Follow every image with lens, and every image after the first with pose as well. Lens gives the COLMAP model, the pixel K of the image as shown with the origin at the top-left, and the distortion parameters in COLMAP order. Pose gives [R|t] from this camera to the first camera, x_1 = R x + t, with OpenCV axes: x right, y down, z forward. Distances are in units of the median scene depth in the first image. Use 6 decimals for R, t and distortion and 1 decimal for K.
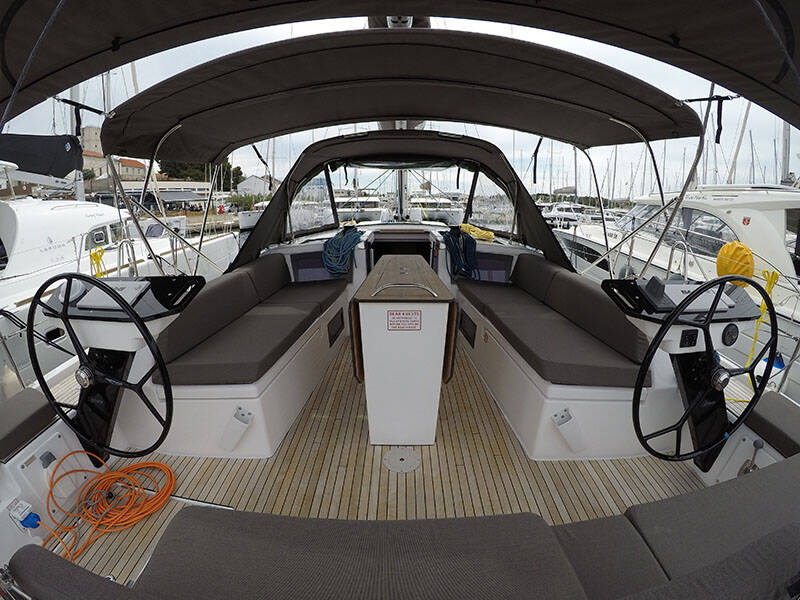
lens RADIAL K [[359.2, 0, 400.0], [0, 359.2, 300.0], [0, 0, 1]] dist [-0.204517, 0.024641]
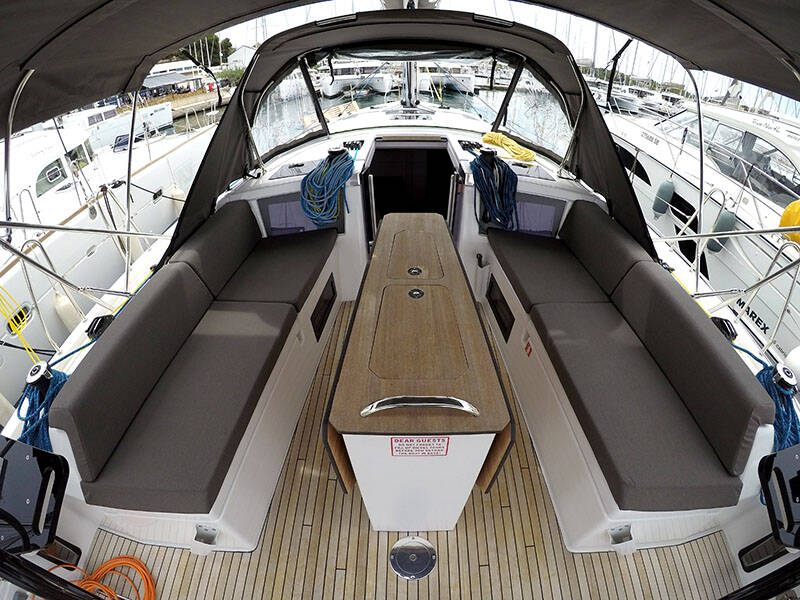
lens RADIAL K [[359.2, 0, 400.0], [0, 359.2, 300.0], [0, 0, 1]] dist [-0.204517, 0.024641]
pose [[0.999885, 0.004402, -0.014547, -0.008900], [0.001202, 0.931239, 0.364407, -0.185629], [0.015151, -0.364382, 0.931126, 0.270724]]
